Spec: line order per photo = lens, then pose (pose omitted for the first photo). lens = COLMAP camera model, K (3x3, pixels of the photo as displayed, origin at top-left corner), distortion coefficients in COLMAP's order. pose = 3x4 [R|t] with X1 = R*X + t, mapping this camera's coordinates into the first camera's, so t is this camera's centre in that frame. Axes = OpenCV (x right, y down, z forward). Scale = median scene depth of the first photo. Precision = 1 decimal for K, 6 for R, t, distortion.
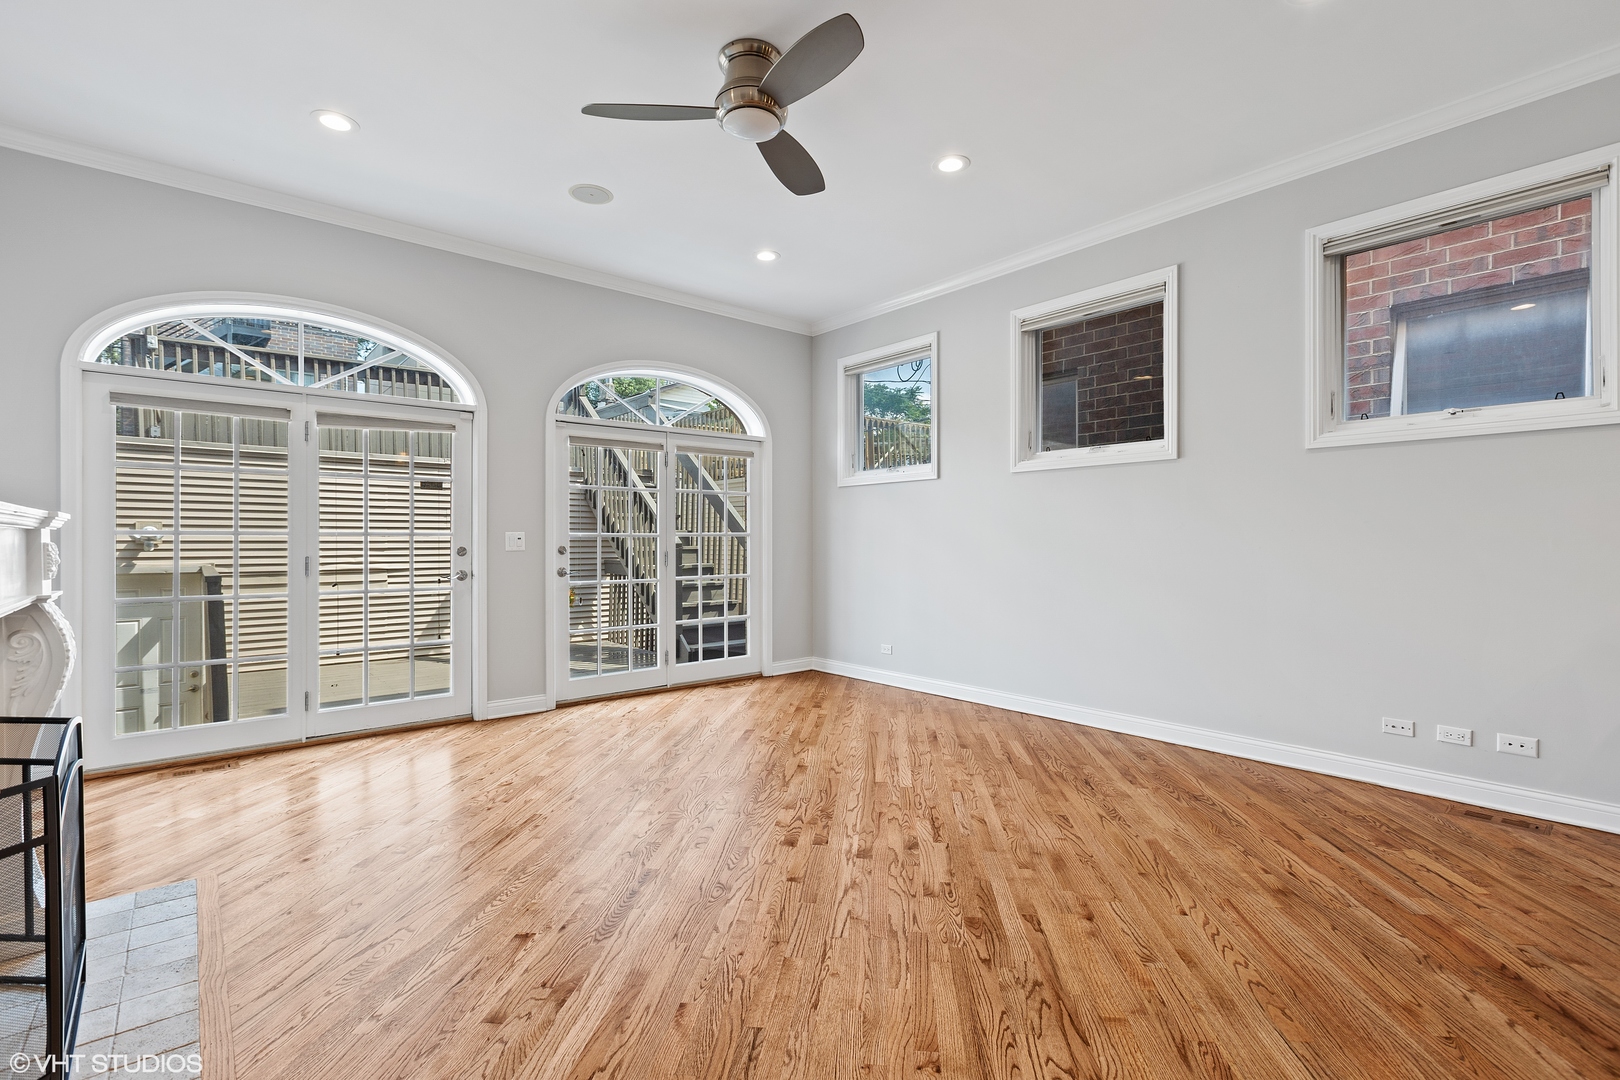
lens RADIAL K [[738.4, 0, 807.8], [0, 738.4, 534.2], [0, 0, 1]] dist [0.003261, -0.000078]
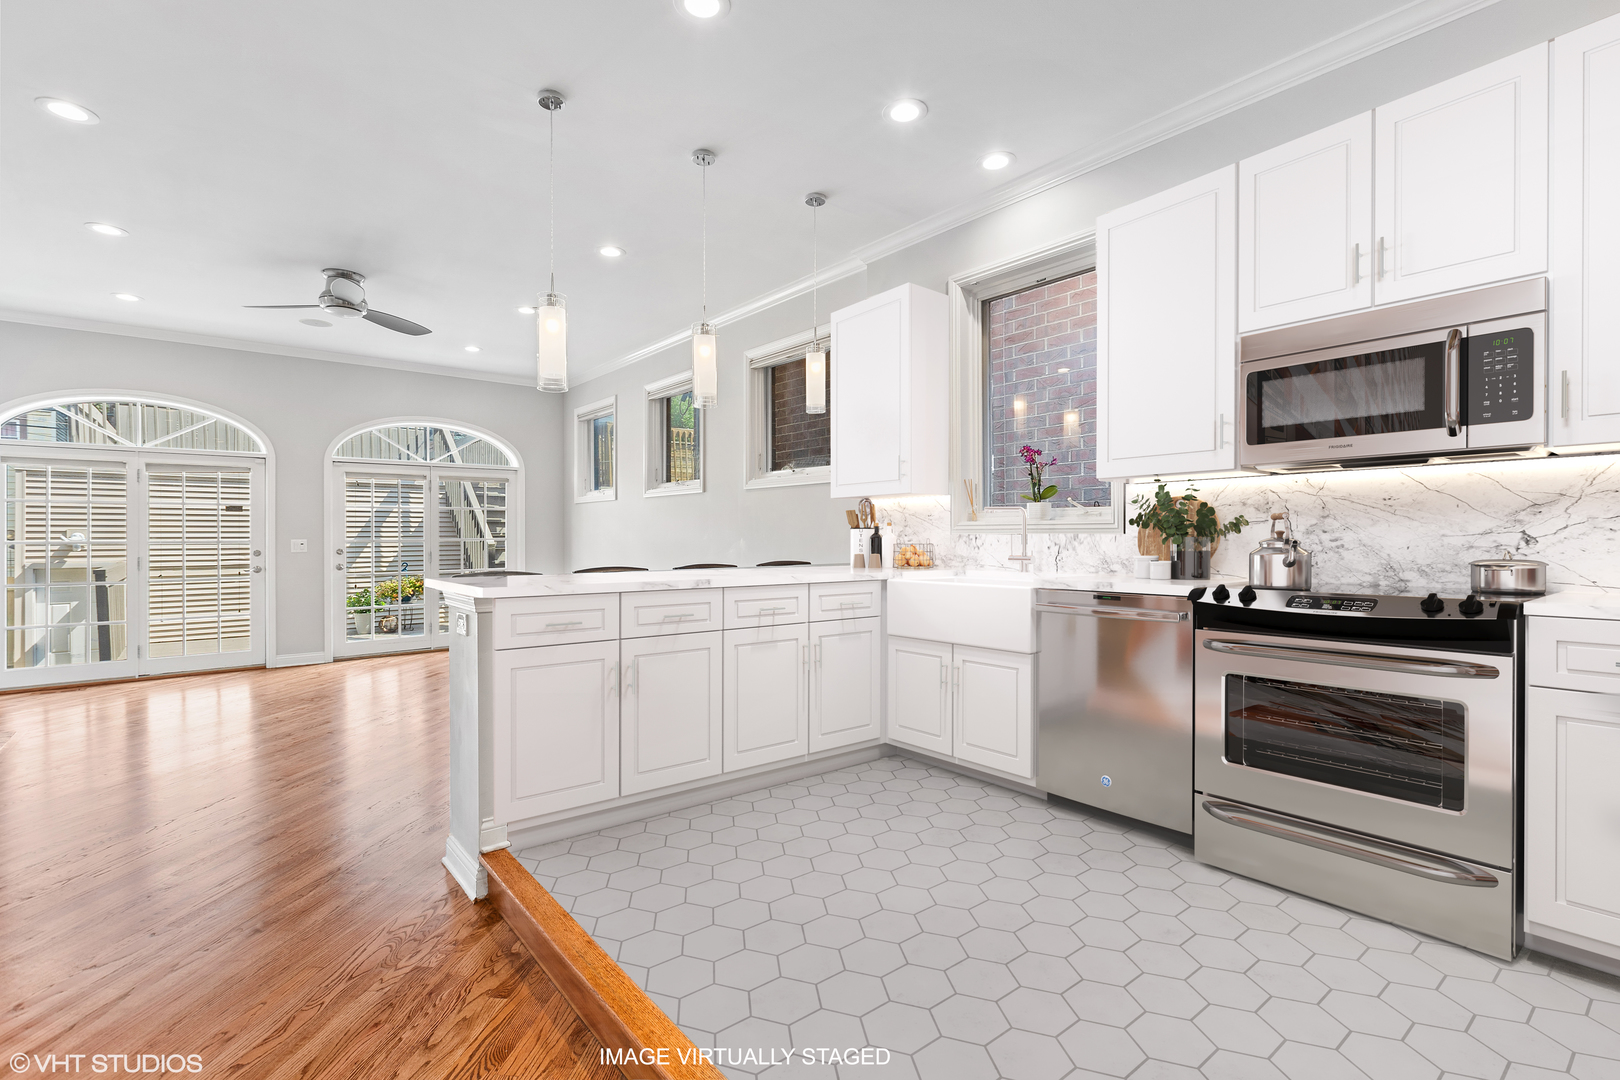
lens RADIAL K [[738.4, 0, 813.0], [0, 738.4, 523.1], [0, 0, 1]] dist [0.003261, -0.000078]
pose [[0.999913, -0.002000, -0.013030, 0.602358], [0.001936, 0.999986, -0.004893, -0.024943], [0.013040, 0.004867, 0.999903, -0.419398]]
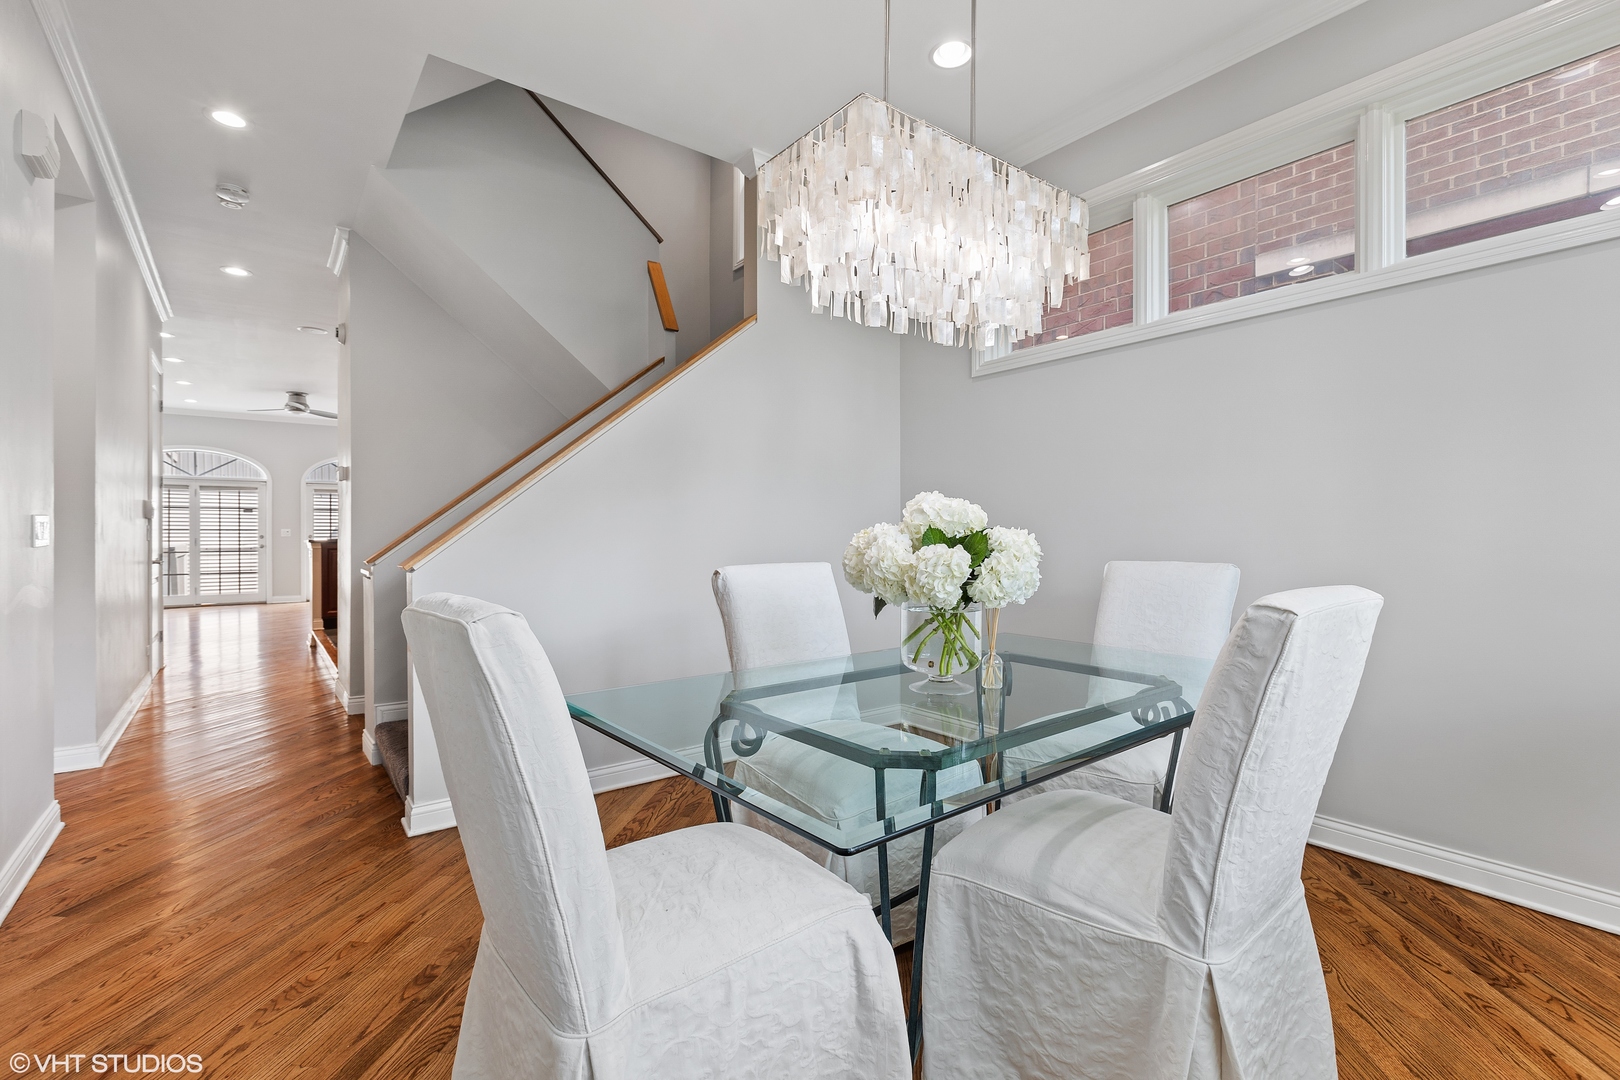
lens RADIAL K [[738.4, 0, 809.4], [0, 738.4, 533.0], [0, 0, 1]] dist [0.003261, -0.000078]
pose [[0.999055, 0.000601, -0.043463, 1.400531], [-0.000719, 0.999996, -0.002685, 0.015078], [0.043461, 0.002713, 0.999051, -1.340648]]
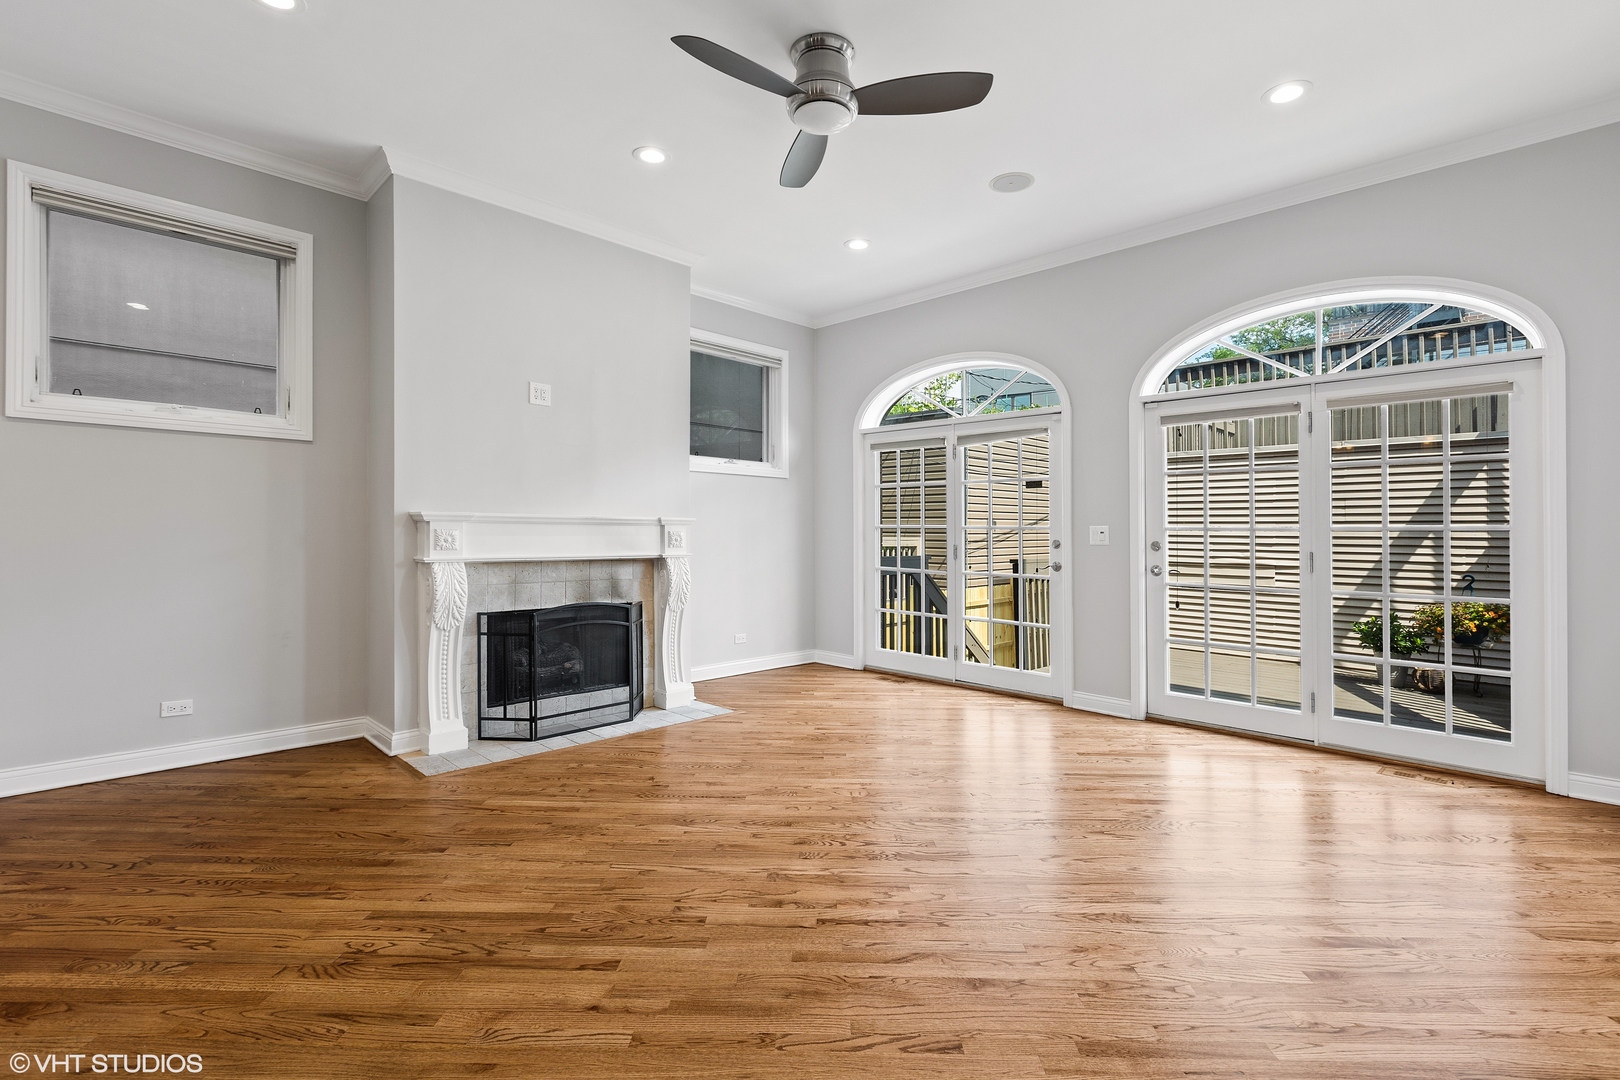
lens RADIAL K [[738.4, 0, 811.3], [0, 738.4, 529.4], [0, 0, 1]] dist [0.003261, -0.000078]
pose [[0.087595, -0.001274, -0.996155, 0.521404], [0.000122, 0.999999, -0.001268, 0.002757], [0.996156, -0.000011, 0.087595, 0.507194]]
